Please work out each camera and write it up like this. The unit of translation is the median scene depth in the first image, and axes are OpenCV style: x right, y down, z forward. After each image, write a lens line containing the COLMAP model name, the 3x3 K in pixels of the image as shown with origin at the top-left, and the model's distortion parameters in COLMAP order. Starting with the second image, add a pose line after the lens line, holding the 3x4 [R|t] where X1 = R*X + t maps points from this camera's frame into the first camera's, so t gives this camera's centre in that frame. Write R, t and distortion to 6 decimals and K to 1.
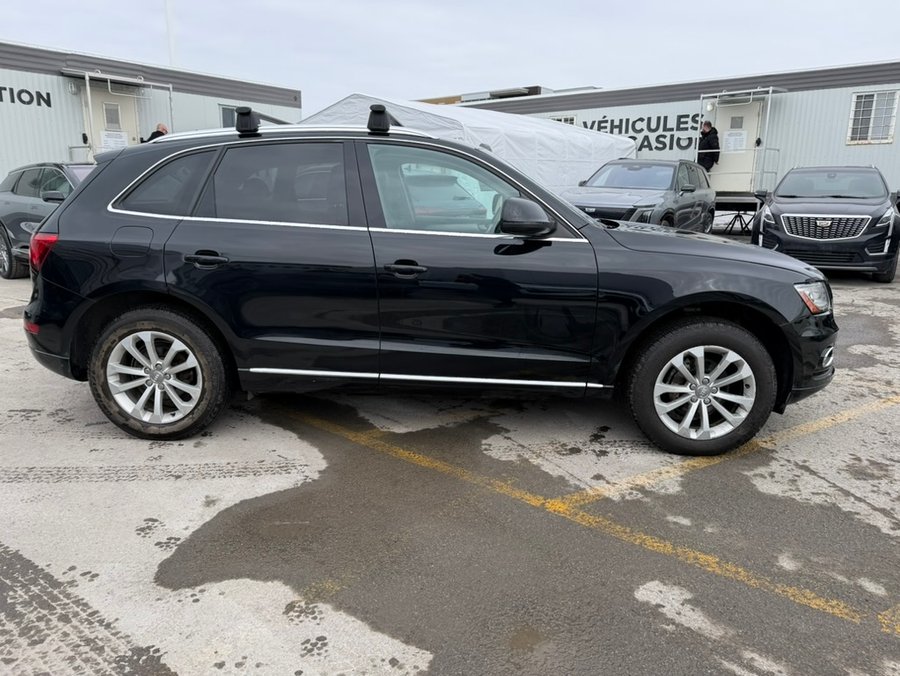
lens RADIAL K [[638.4, 0, 446.4], [0, 638.4, 341.0], [0, 0, 1]] dist [-0.010161, -0.014364]
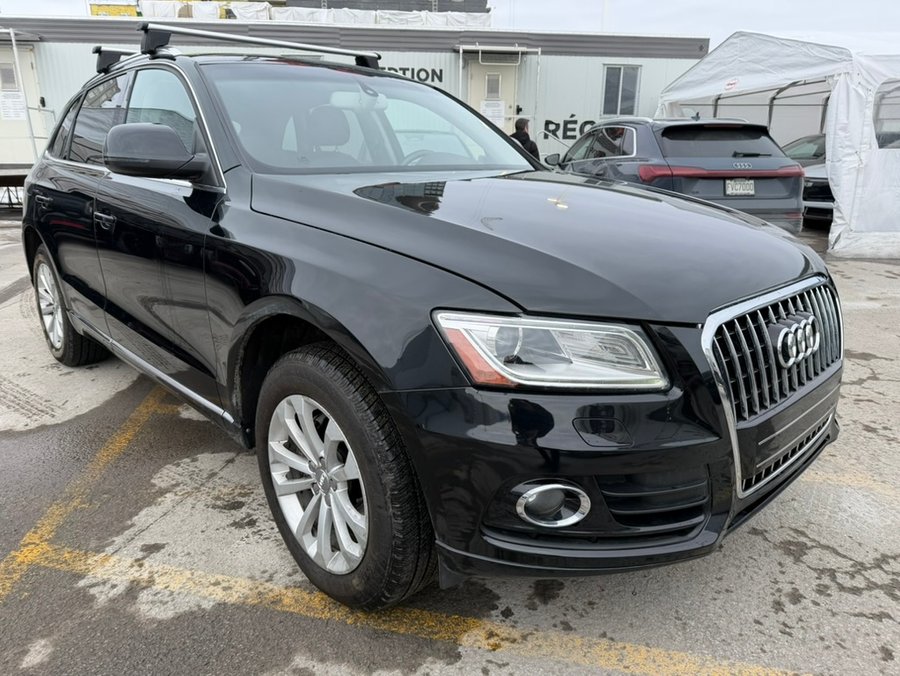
lens RADIAL K [[638.4, 0, 450.0], [0, 638.4, 340.8], [0, 0, 1]] dist [-0.010161, -0.014364]
pose [[0.712128, 0.176106, -0.679603, 0.244831], [-0.147351, 0.983958, 0.100571, -0.032343], [0.686412, 0.028521, 0.726653, 0.200067]]
